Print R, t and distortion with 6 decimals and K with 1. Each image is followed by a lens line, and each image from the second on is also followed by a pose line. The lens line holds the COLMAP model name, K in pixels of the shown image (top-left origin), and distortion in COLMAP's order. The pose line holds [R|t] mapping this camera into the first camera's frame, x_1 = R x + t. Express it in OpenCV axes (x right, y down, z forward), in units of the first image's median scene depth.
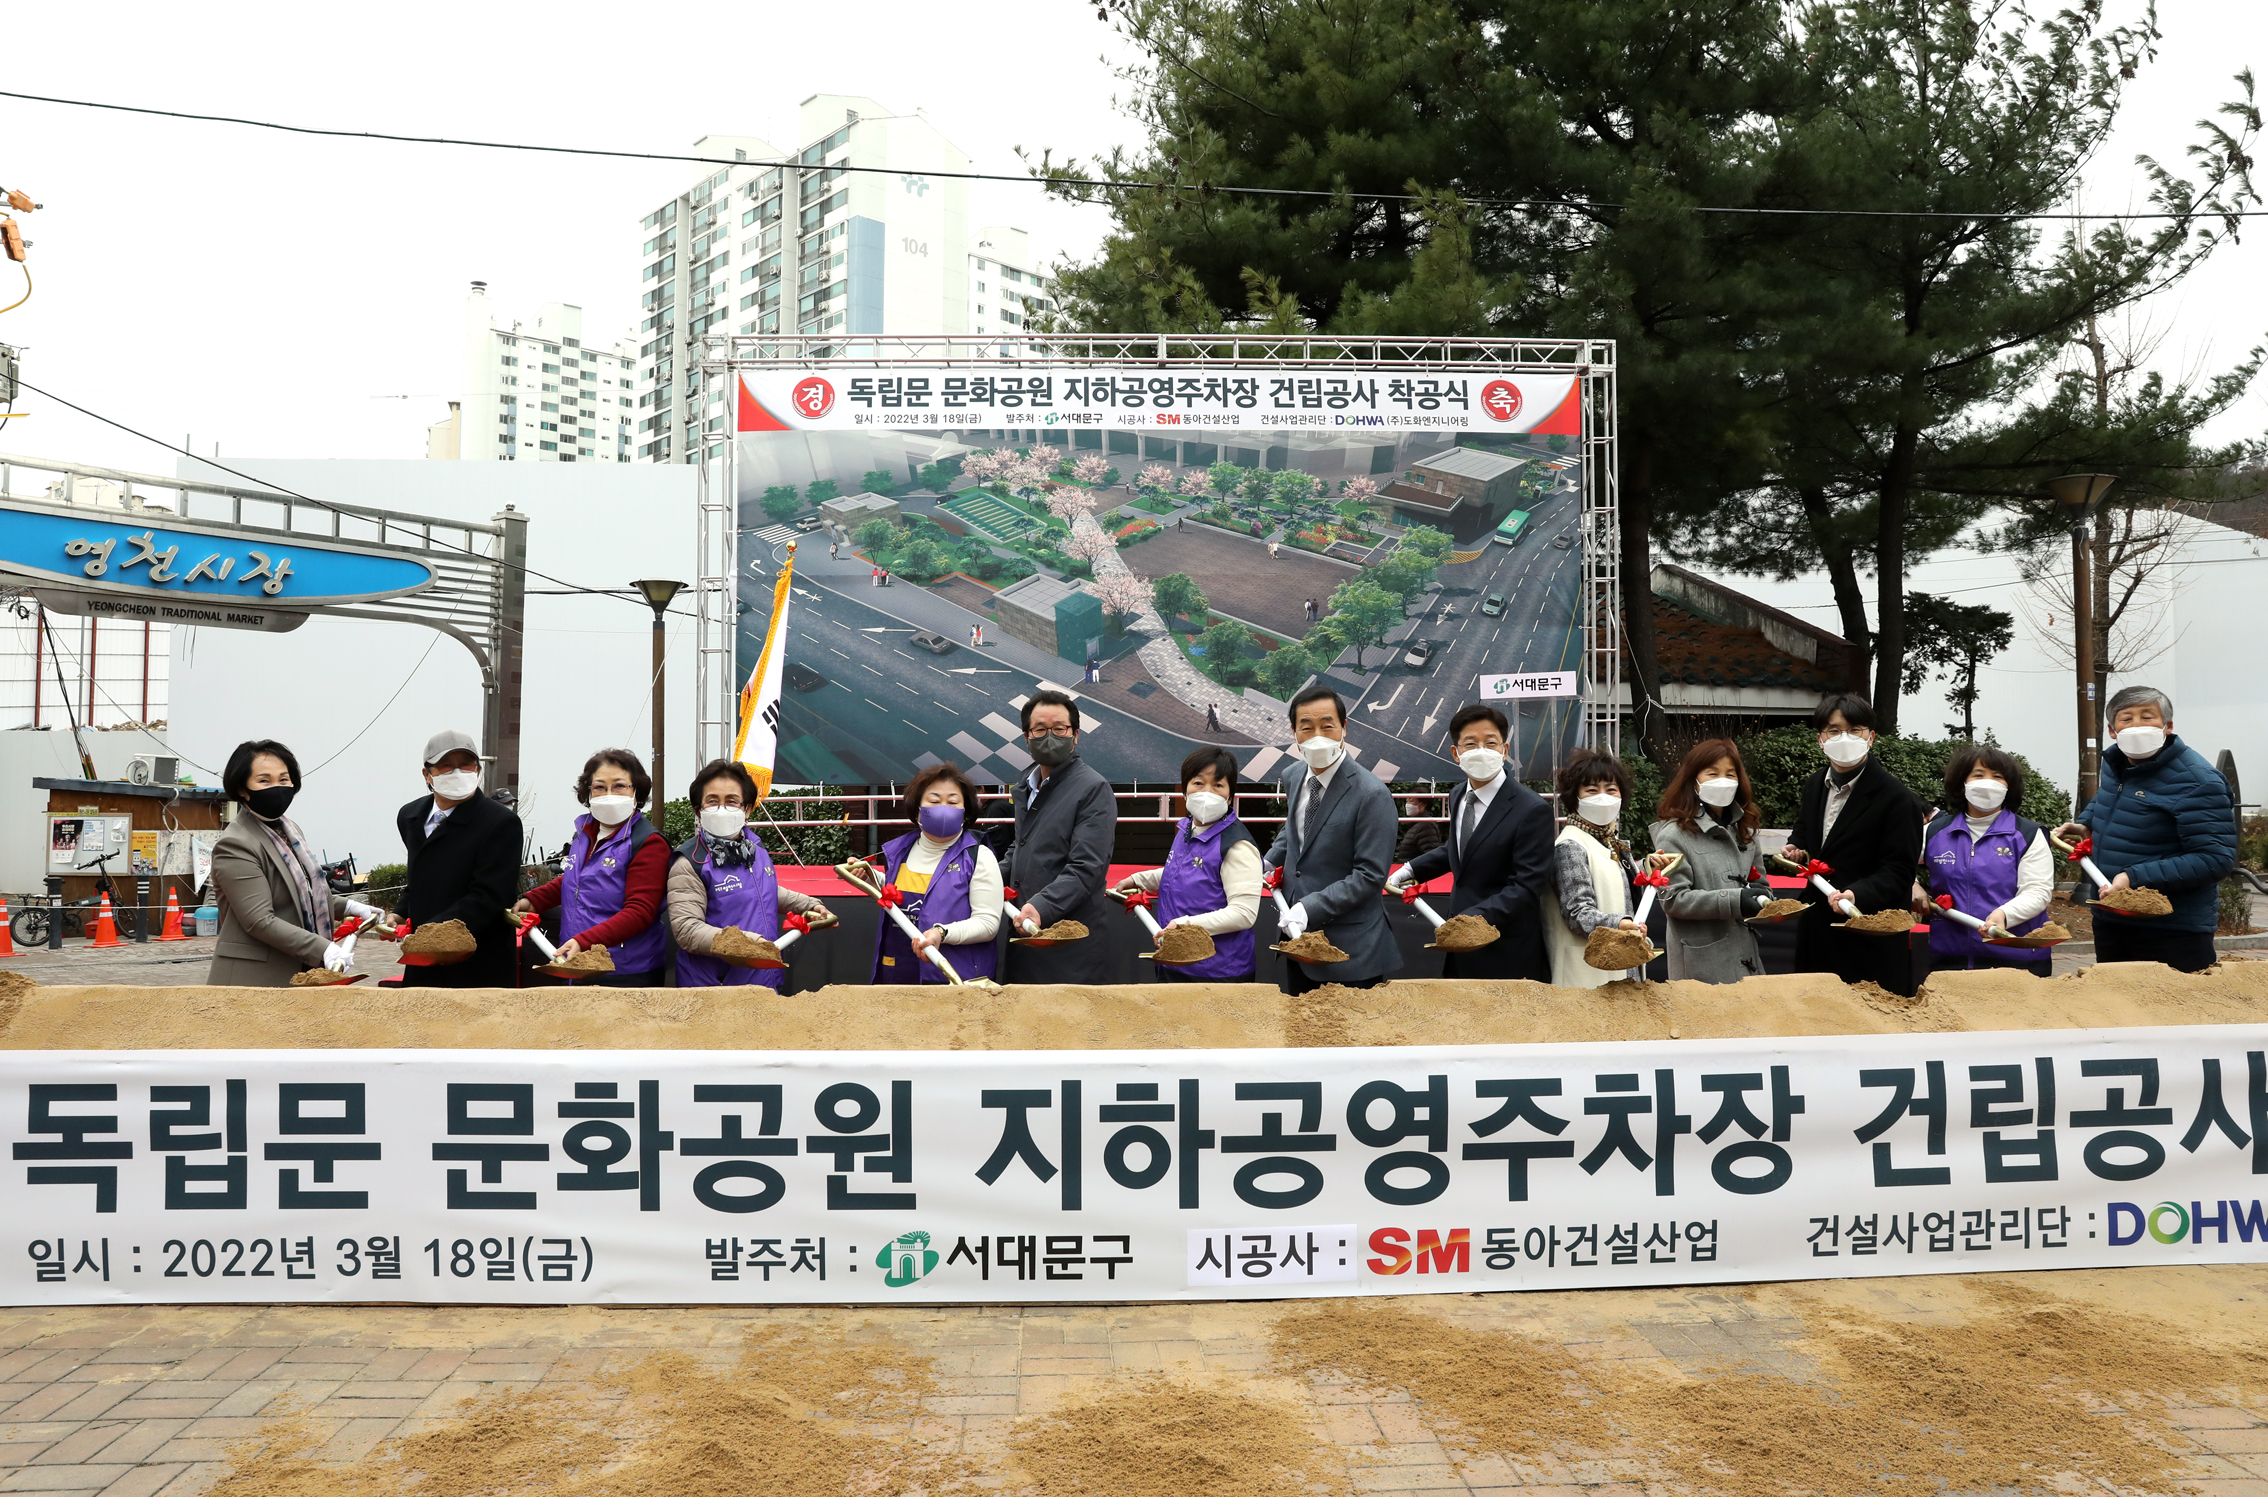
lens RADIAL K [[1561.5, 0, 1127.7], [0, 1561.5, 753.7], [0, 0, 1]] dist [-0.116489, 0.102658]
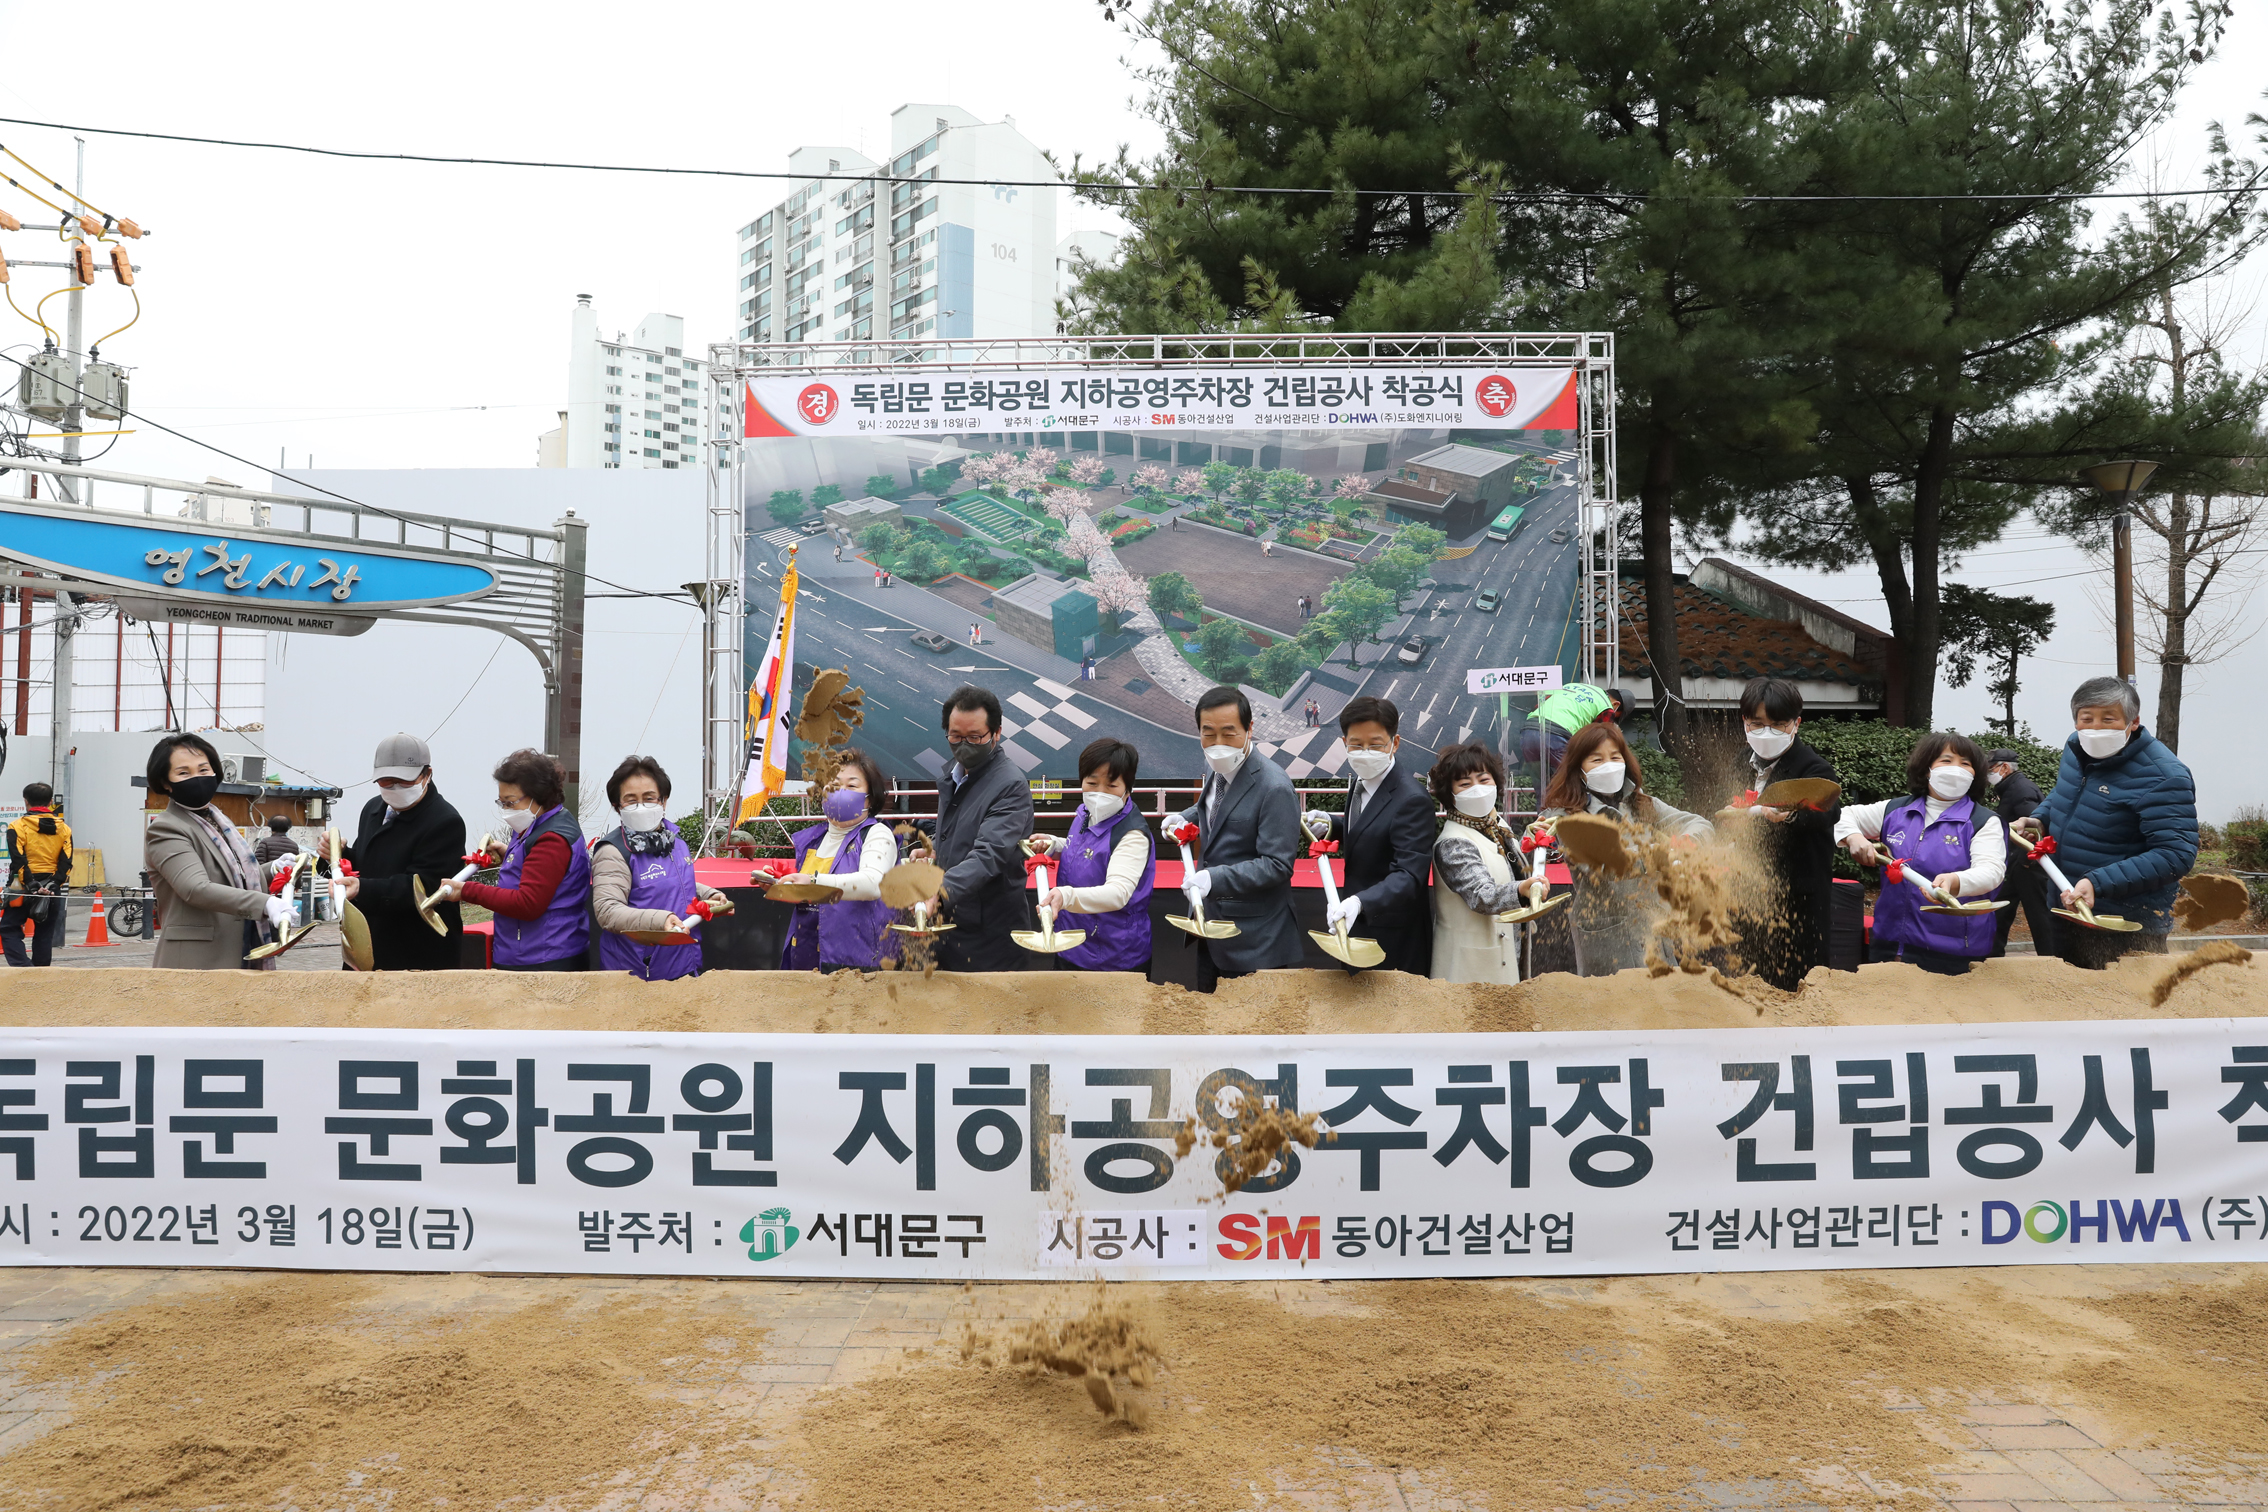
lens RADIAL K [[1544.0, 0, 1134.0], [0, 1544.0, 756.0], [0, 0, 1]] dist [-0.108029, 0.092005]
pose [[0.998266, -0.002709, -0.058800, 0.065969], [0.002887, 0.999992, 0.002936, 0.001437], [0.058791, -0.003101, 0.998265, -0.002964]]
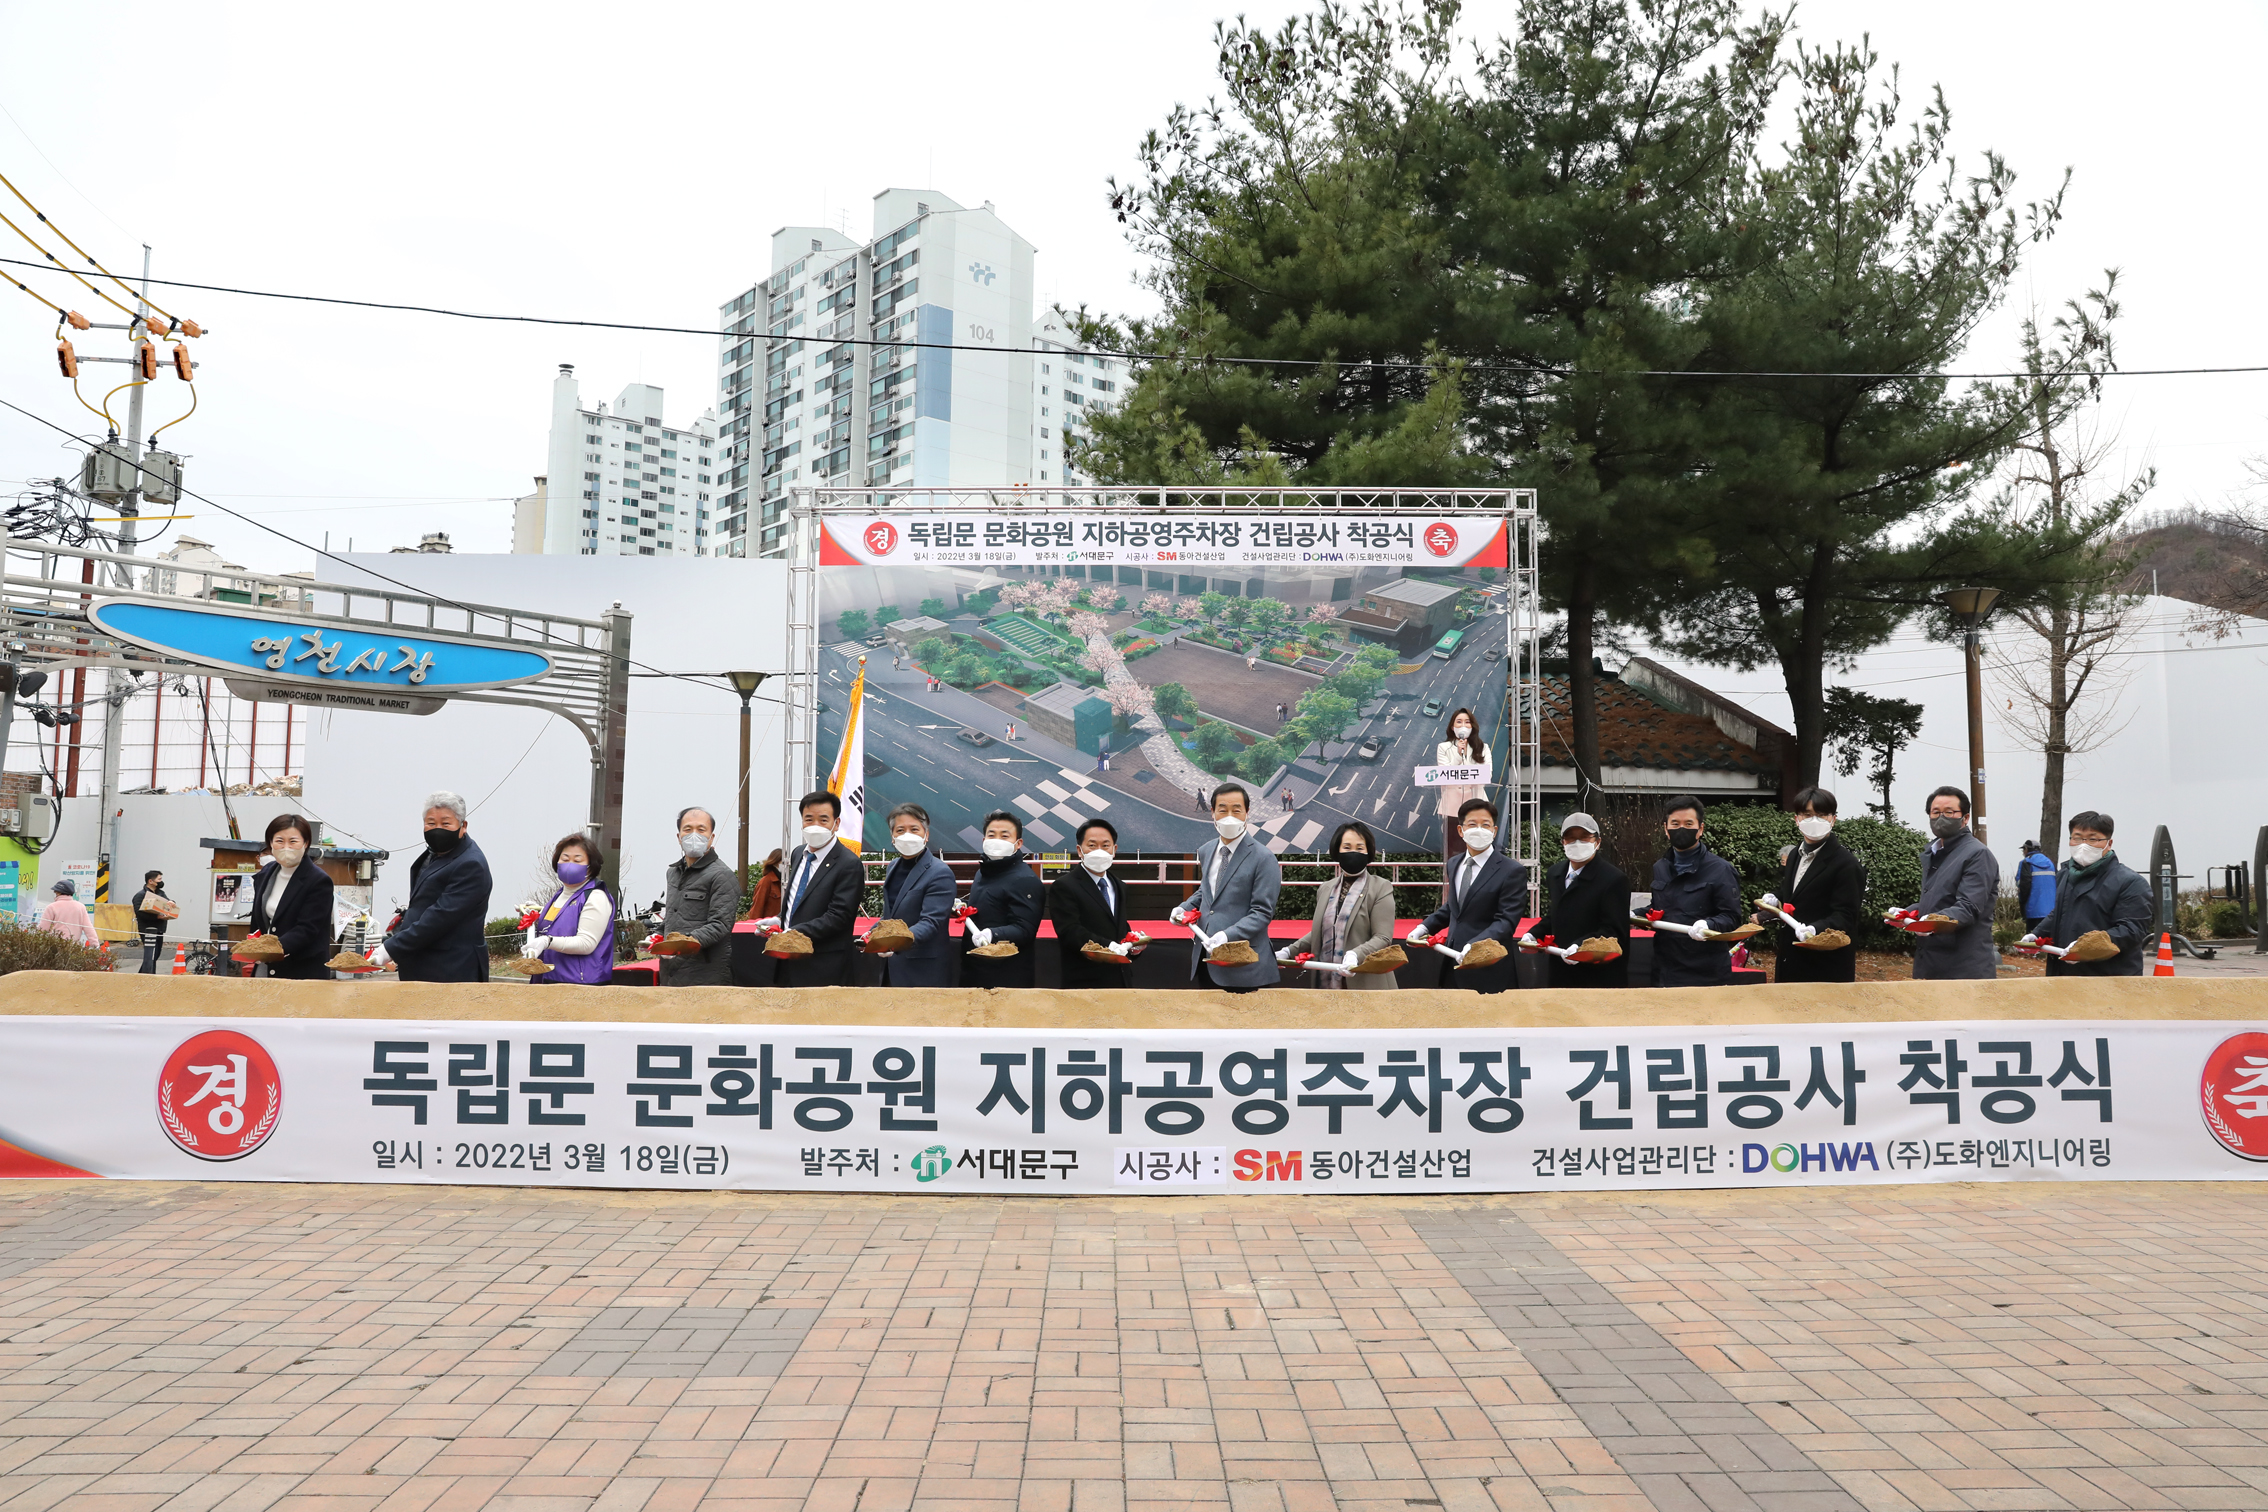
lens RADIAL K [[1543.5, 0, 1134.0], [0, 1543.5, 756.0], [0, 0, 1]] dist [-0.112438, 0.098136]
pose [[0.999327, 0.004452, -0.036404, 0.045514], [-0.005958, 0.999126, -0.041365, -0.006589], [0.036188, 0.041554, 0.998481, -0.215044]]
